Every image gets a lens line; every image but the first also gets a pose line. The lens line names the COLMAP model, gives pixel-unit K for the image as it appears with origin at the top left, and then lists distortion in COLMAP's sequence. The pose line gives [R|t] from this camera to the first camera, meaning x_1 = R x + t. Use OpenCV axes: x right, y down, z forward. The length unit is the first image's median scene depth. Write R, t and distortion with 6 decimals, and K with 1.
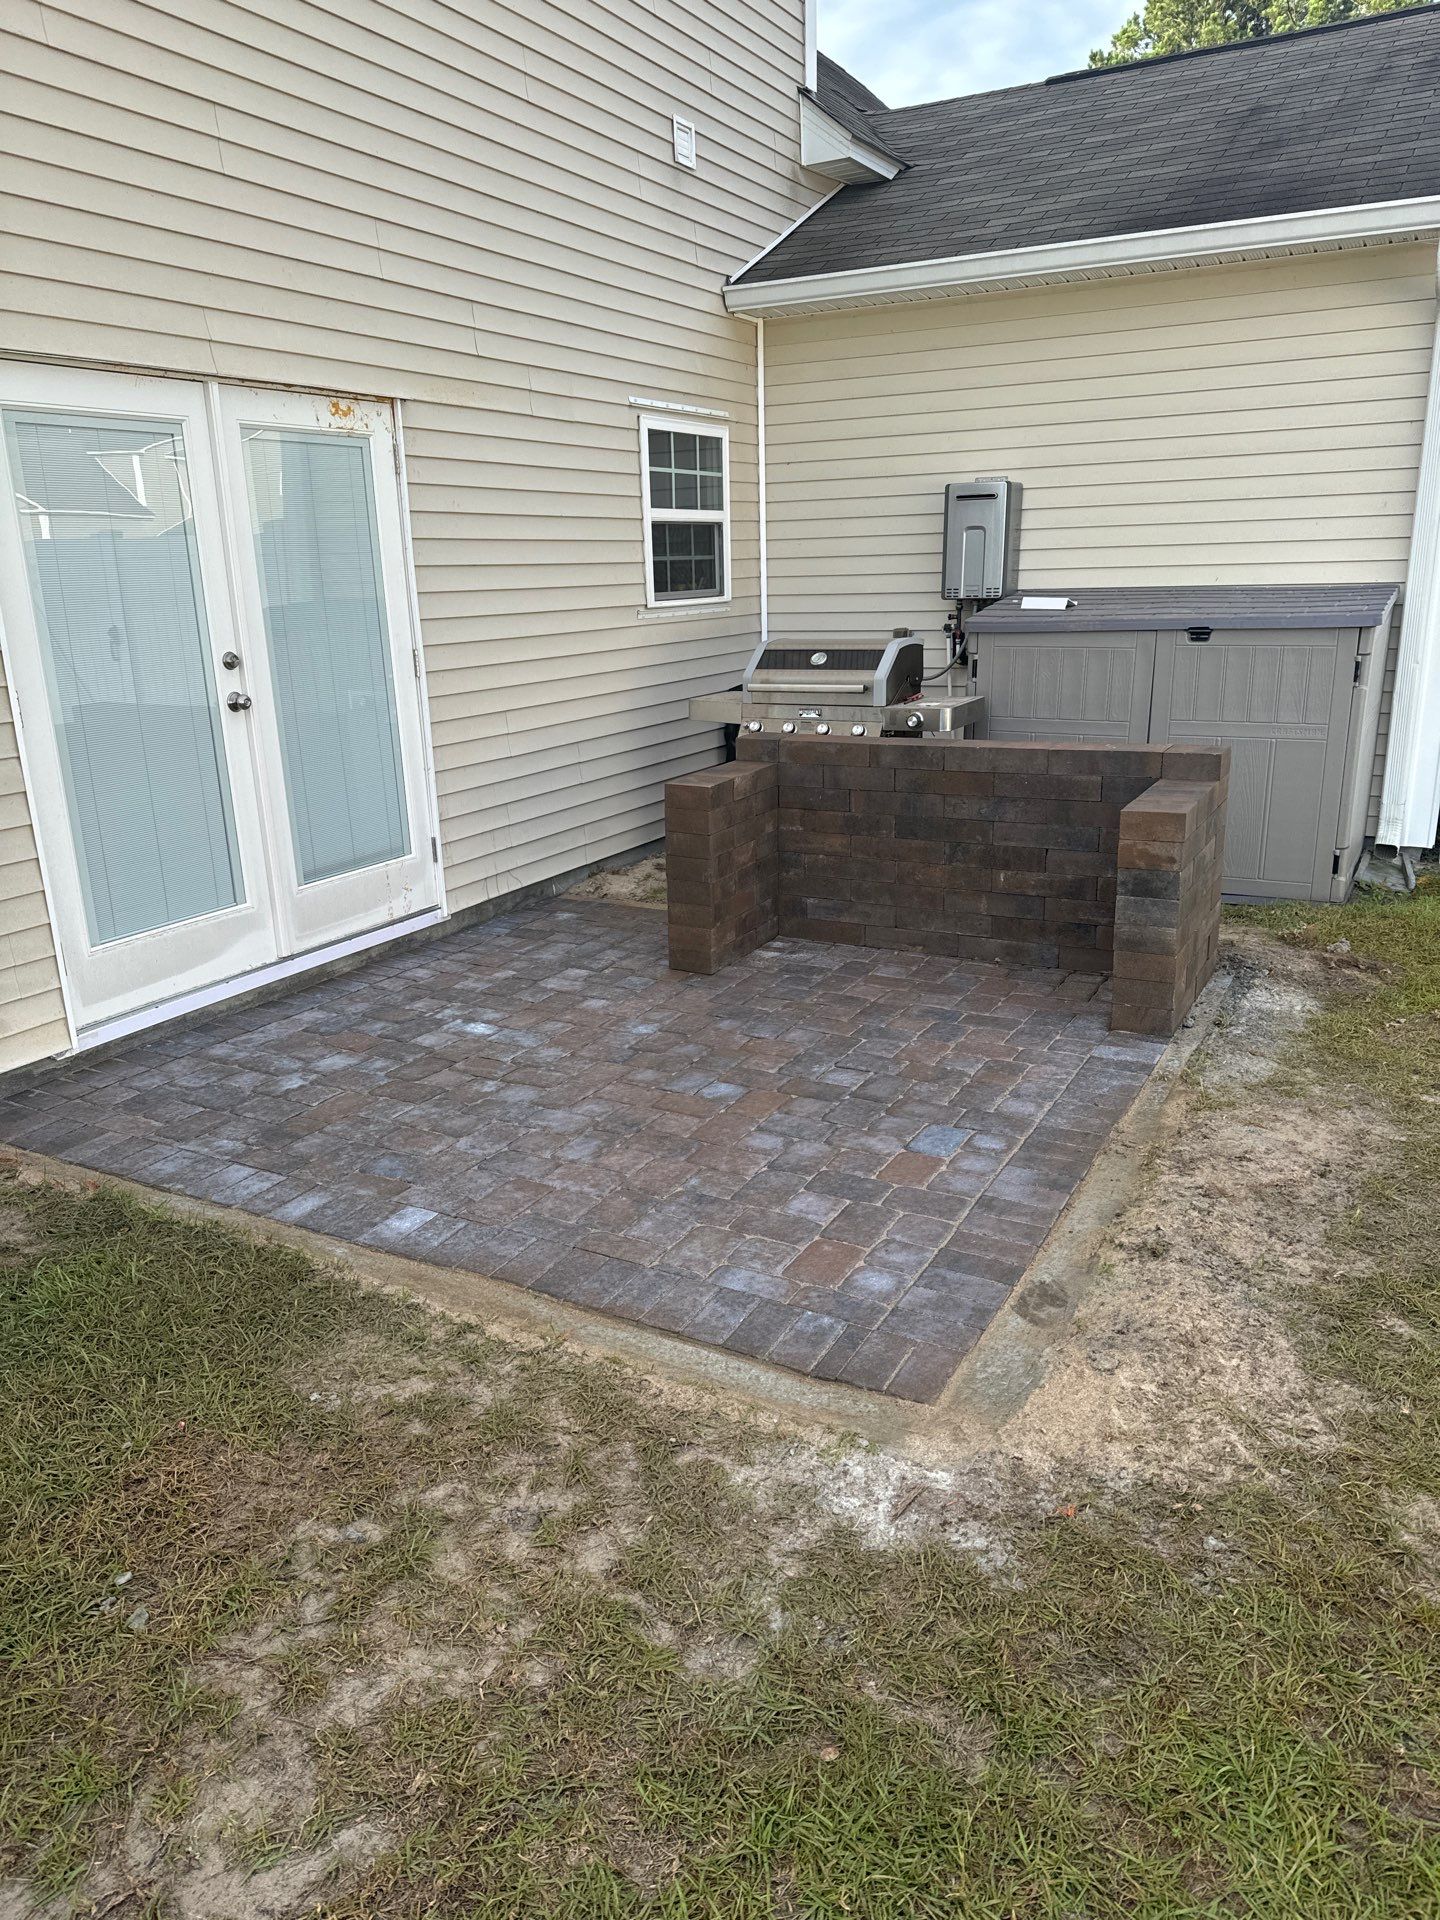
lens RADIAL K [[1345.2, 0, 715.2], [0, 1345.2, 976.3], [0, 0, 1]] dist [0.047110, -0.055804]
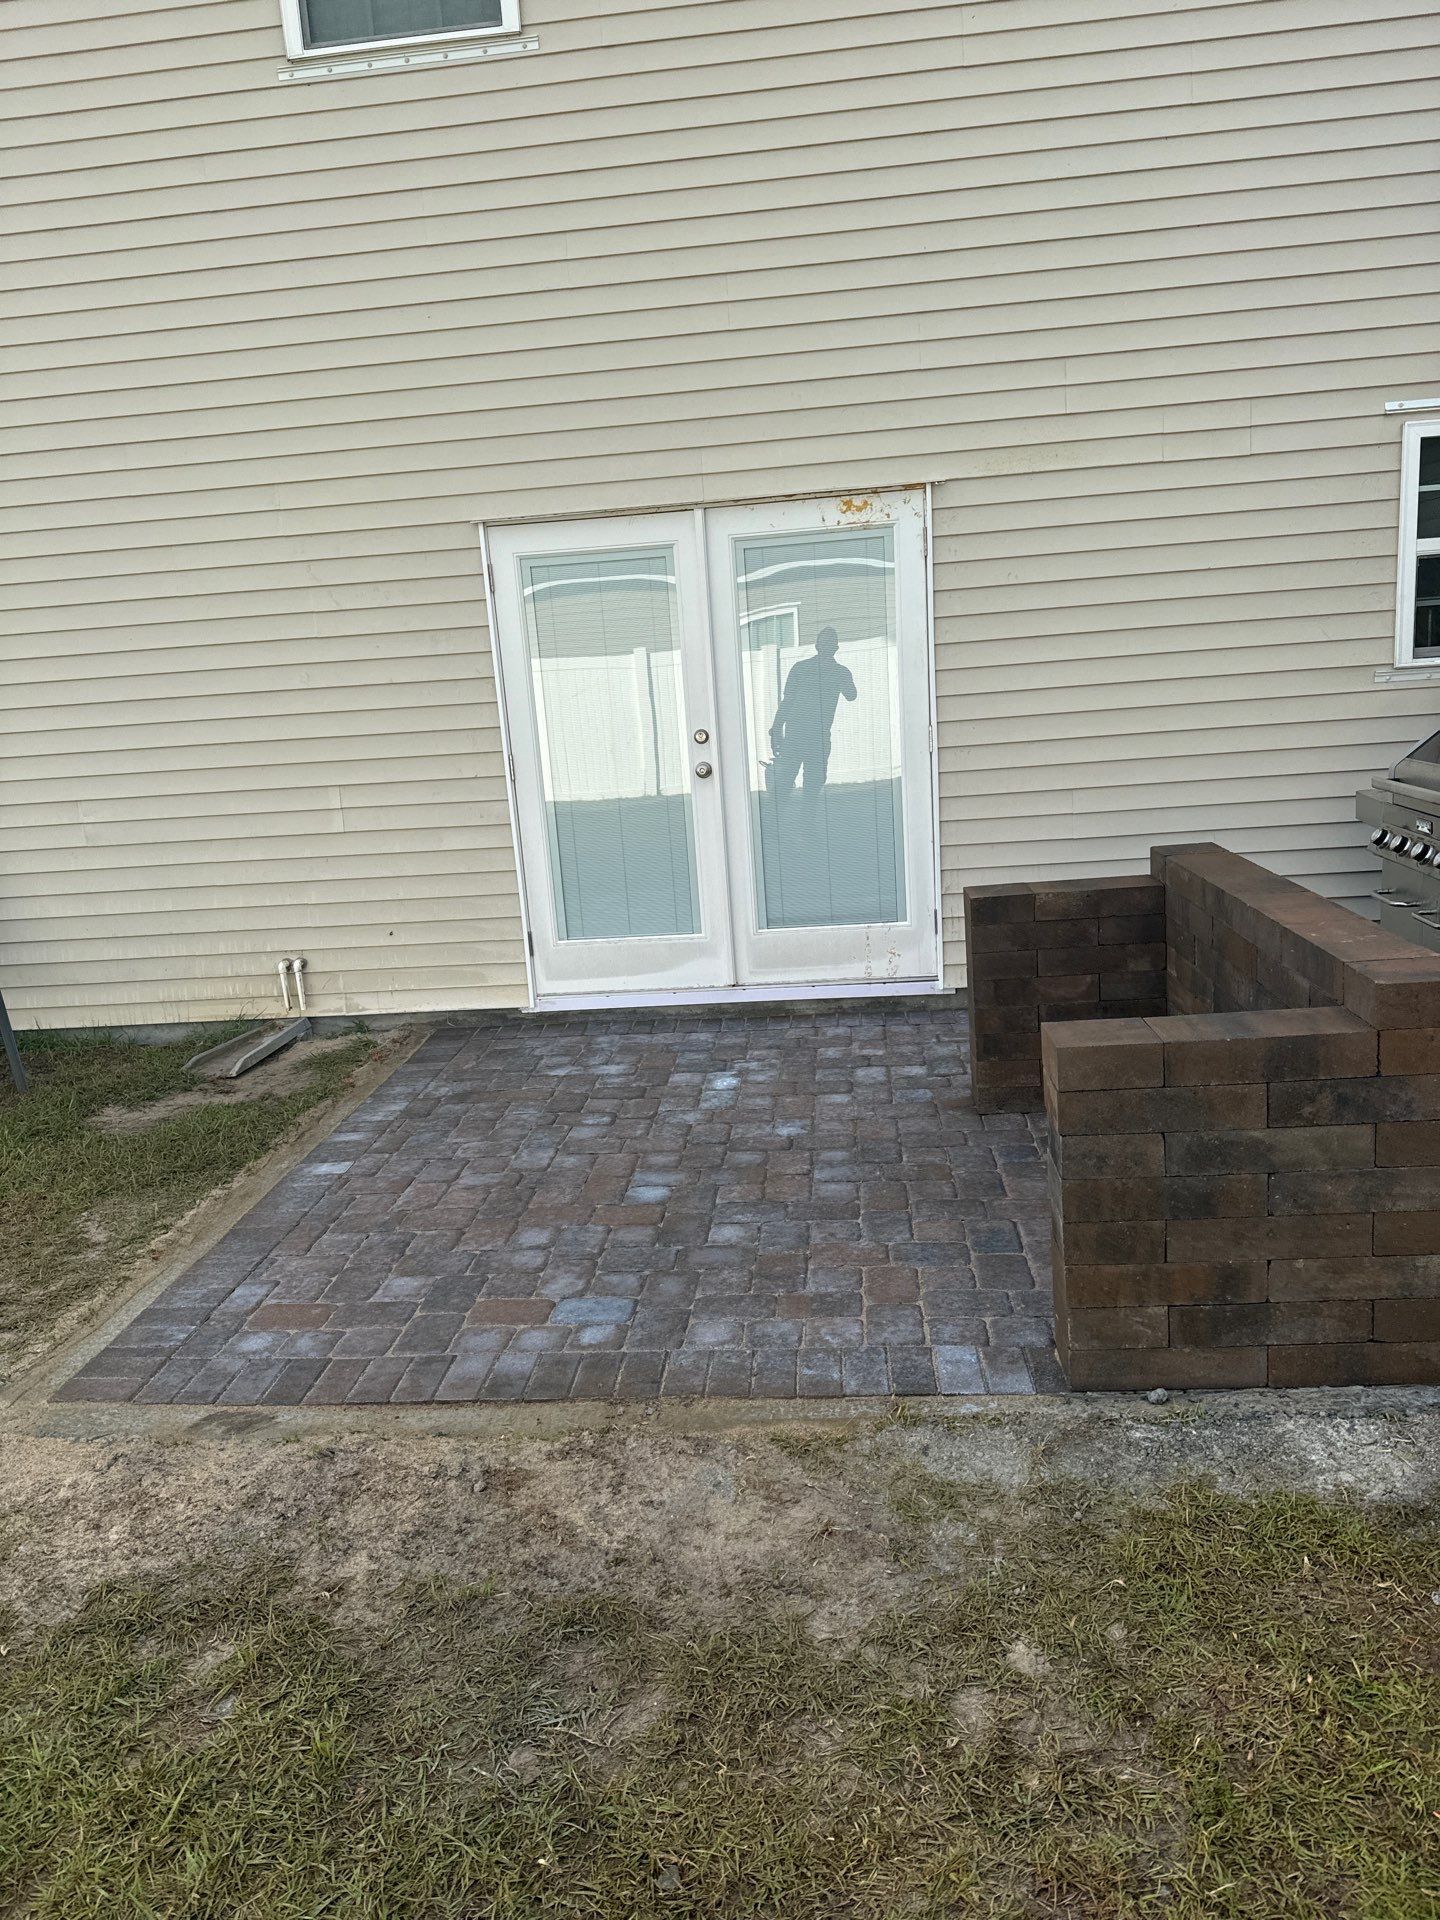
lens RADIAL K [[1345.2, 0, 717.0], [0, 1345.2, 970.3], [0, 0, 1]] dist [0.047110, -0.055804]
pose [[0.402090, 0.206161, -0.892088, 0.656538], [-0.213380, 0.968592, 0.127664, -0.158991], [0.890389, 0.139021, 0.433452, 0.446001]]
